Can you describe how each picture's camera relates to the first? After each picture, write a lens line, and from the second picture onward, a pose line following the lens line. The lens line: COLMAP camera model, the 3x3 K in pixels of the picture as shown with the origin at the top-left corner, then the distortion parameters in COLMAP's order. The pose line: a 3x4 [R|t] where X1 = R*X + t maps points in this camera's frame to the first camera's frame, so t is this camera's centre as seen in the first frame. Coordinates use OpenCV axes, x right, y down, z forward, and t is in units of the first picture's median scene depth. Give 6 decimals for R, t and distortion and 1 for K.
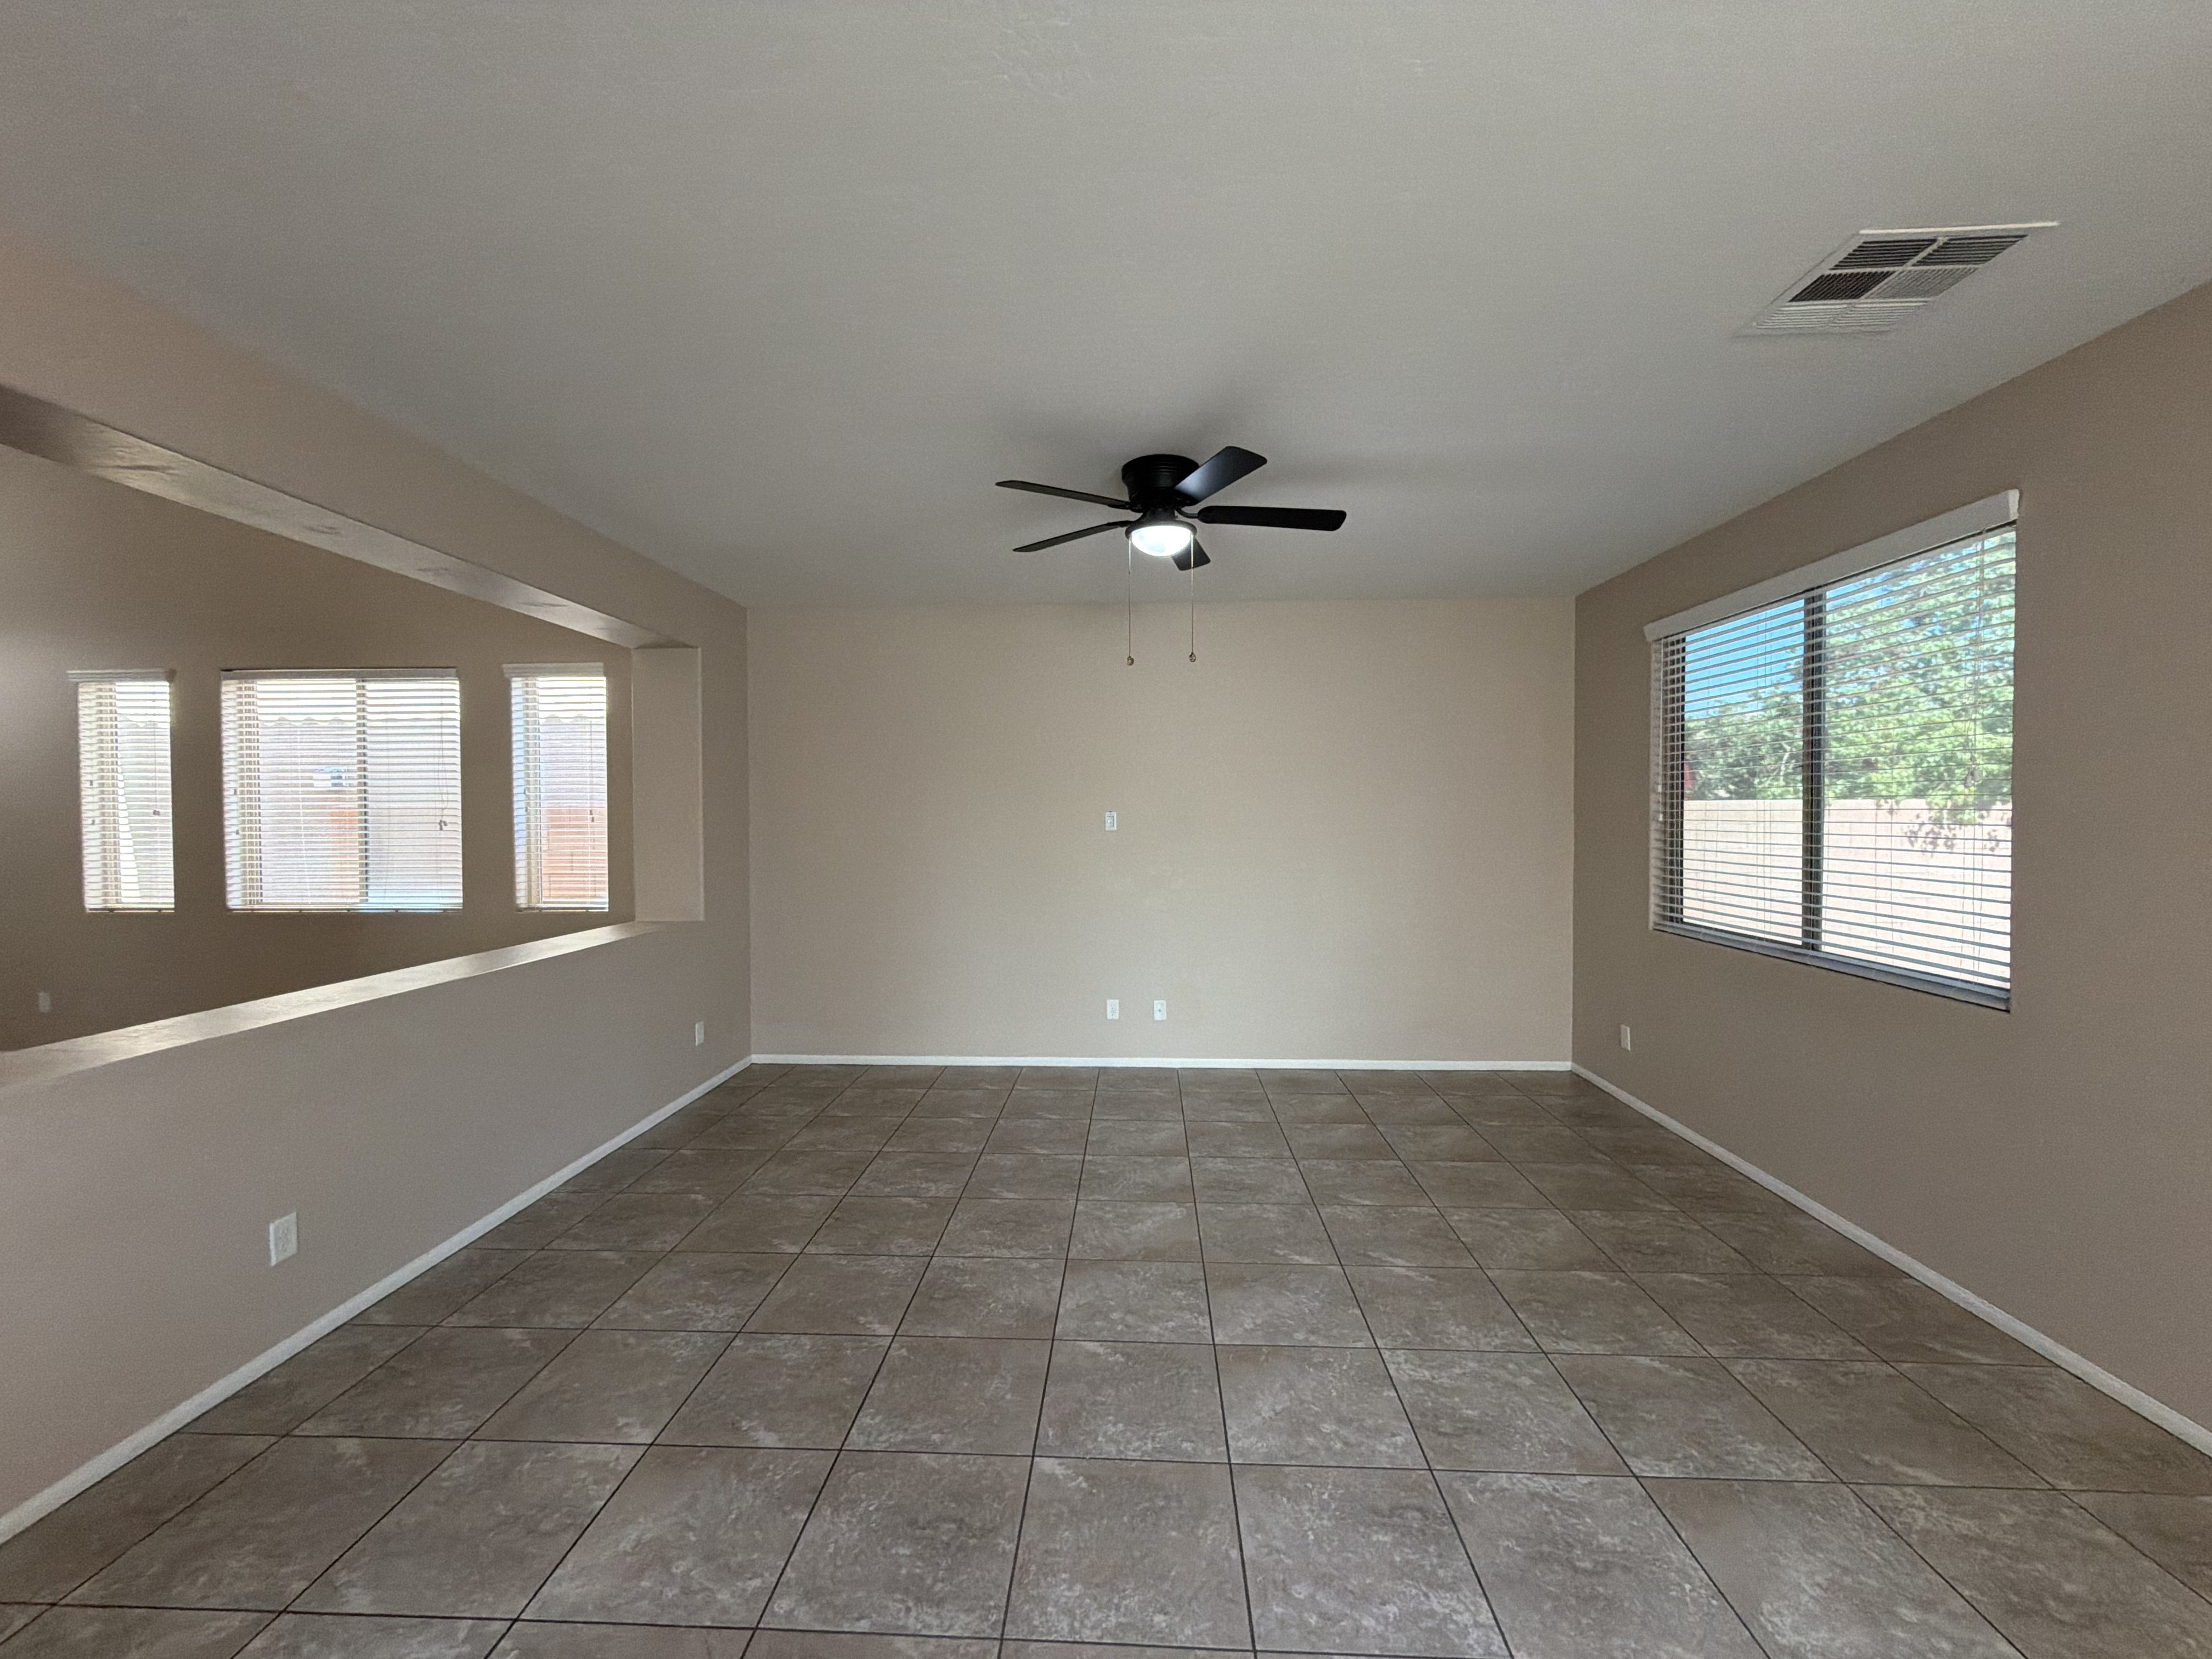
lens RADIAL K [[893.0, 0, 1103.8], [0, 893.0, 828.4], [0, 0, 1]] dist [-0.002893, -0.000348]
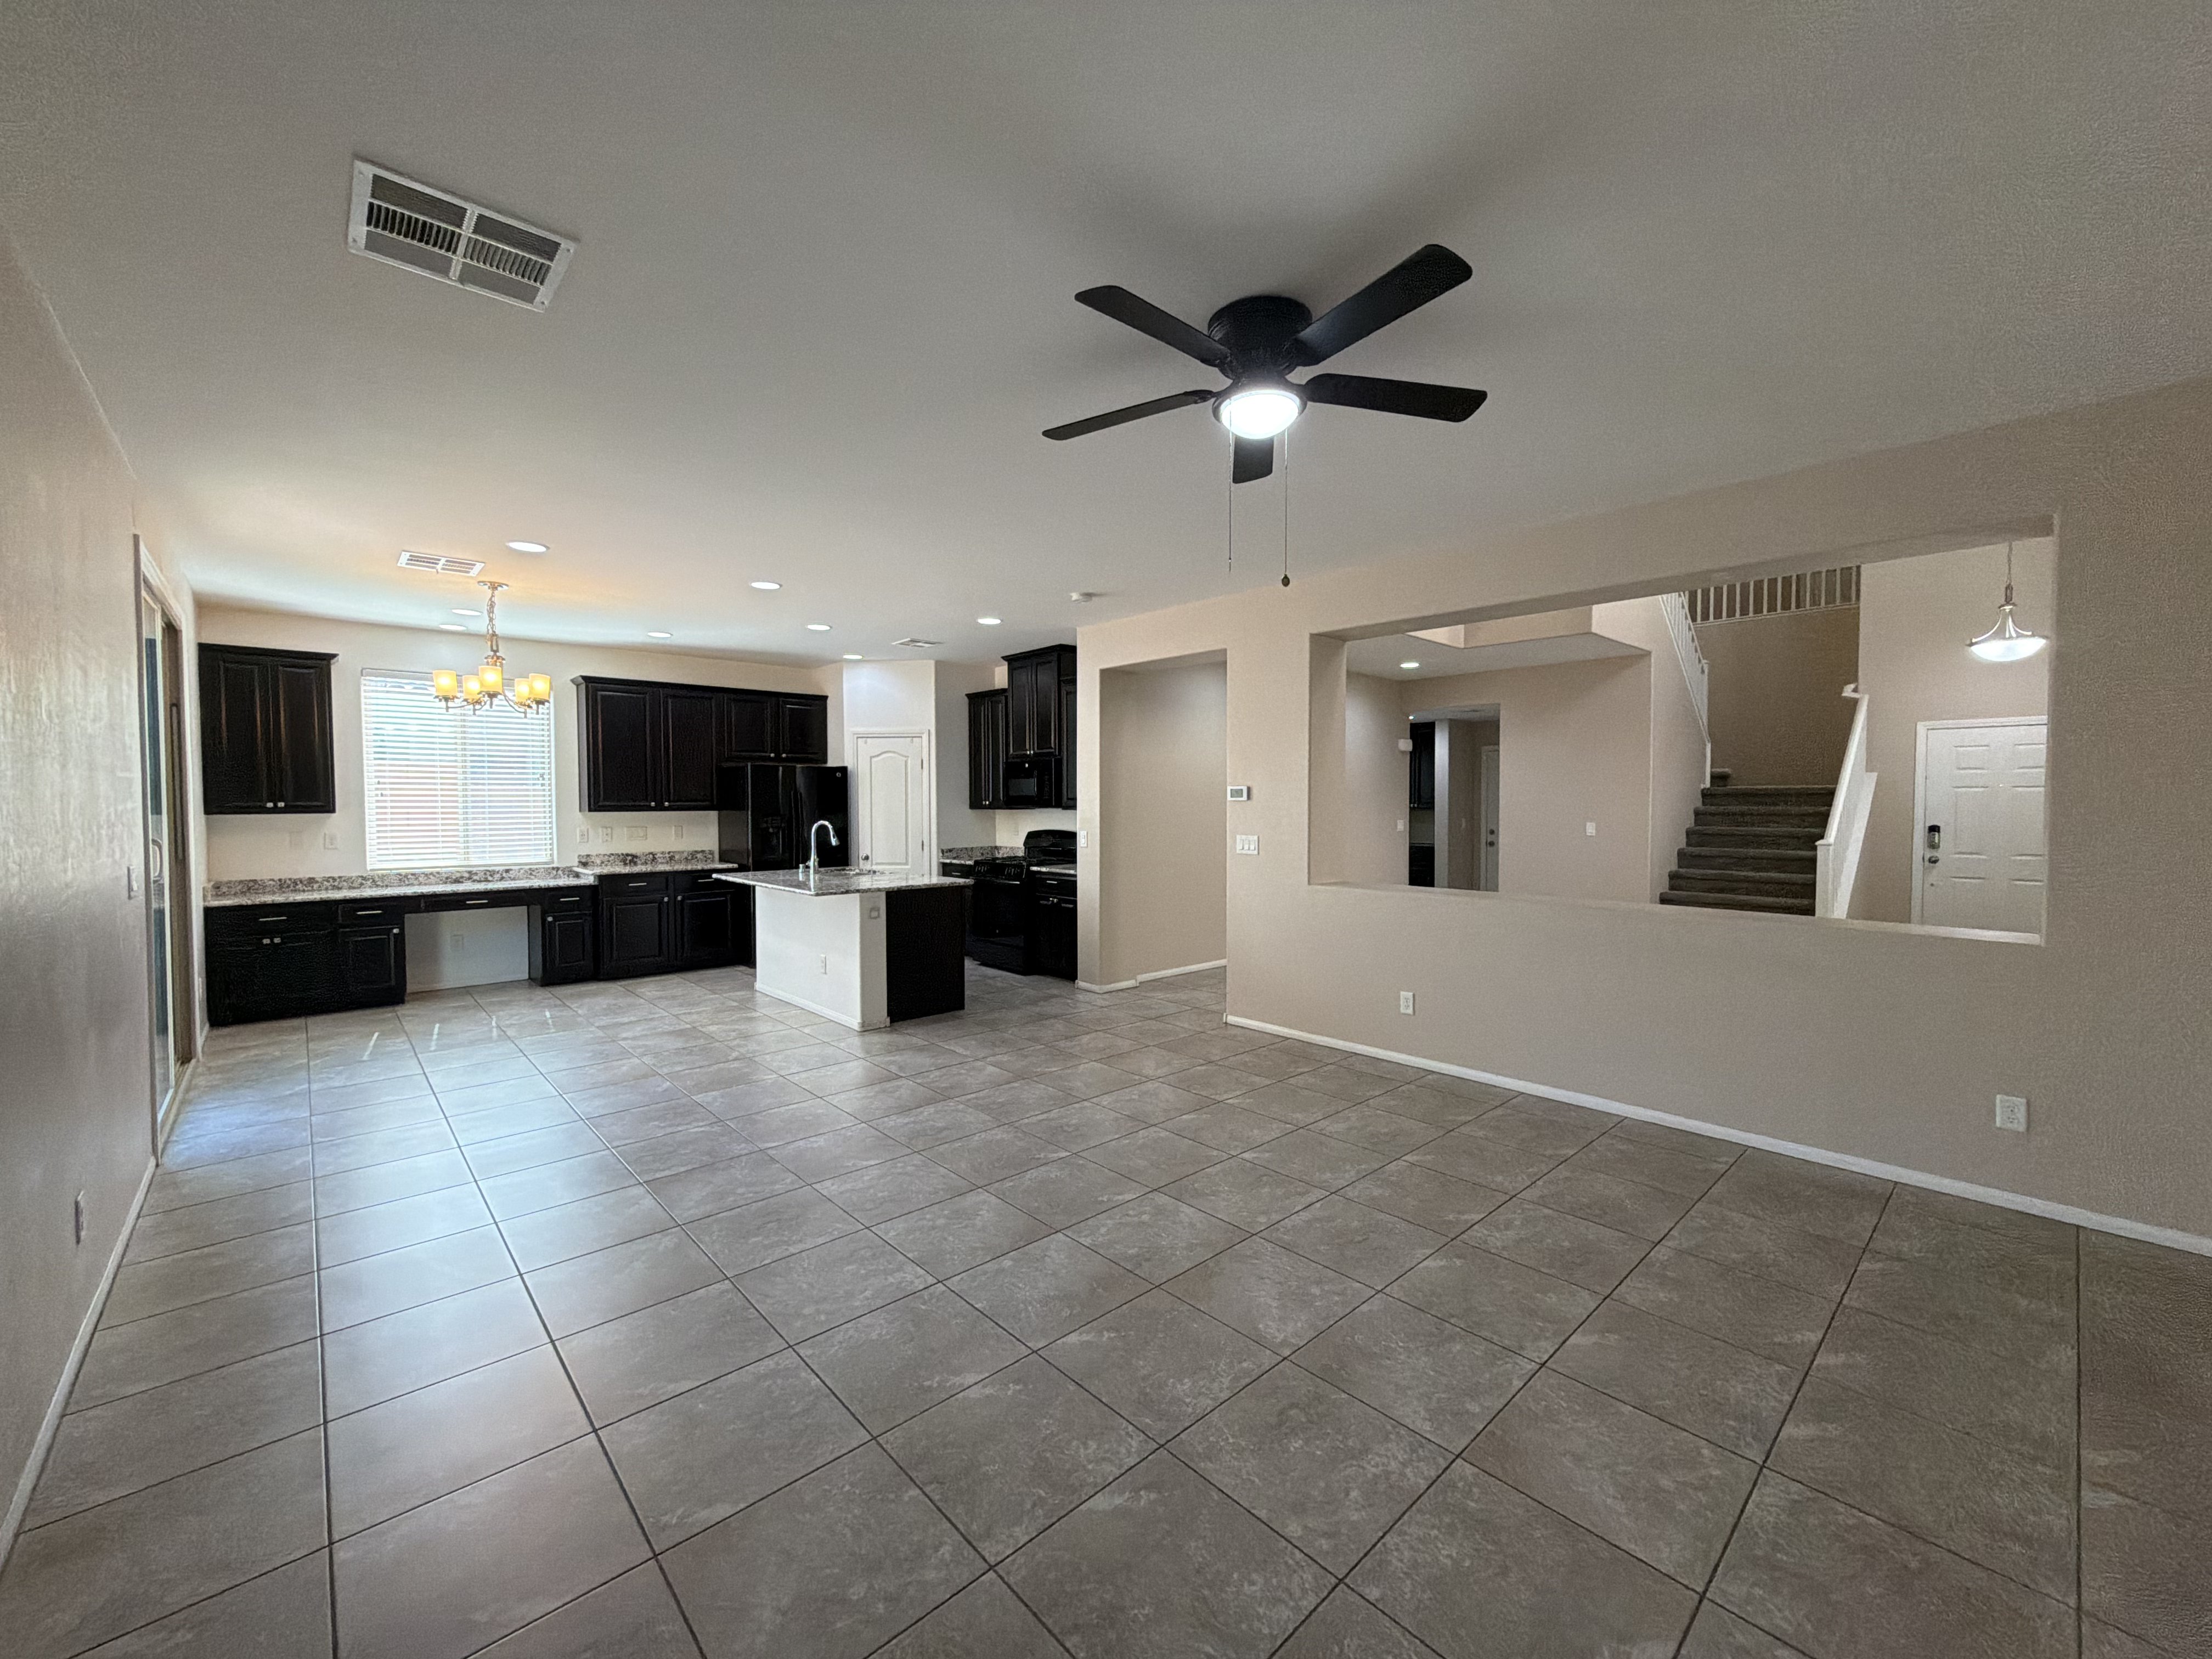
lens RADIAL K [[893.0, 0, 1096.9], [0, 893.0, 828.8], [0, 0, 1]] dist [-0.002893, -0.000348]
pose [[-0.717211, 0.028009, -0.696293, 0.794010], [-0.006938, 0.998855, 0.047325, -0.007723], [0.696821, 0.038773, -0.716196, 1.652054]]
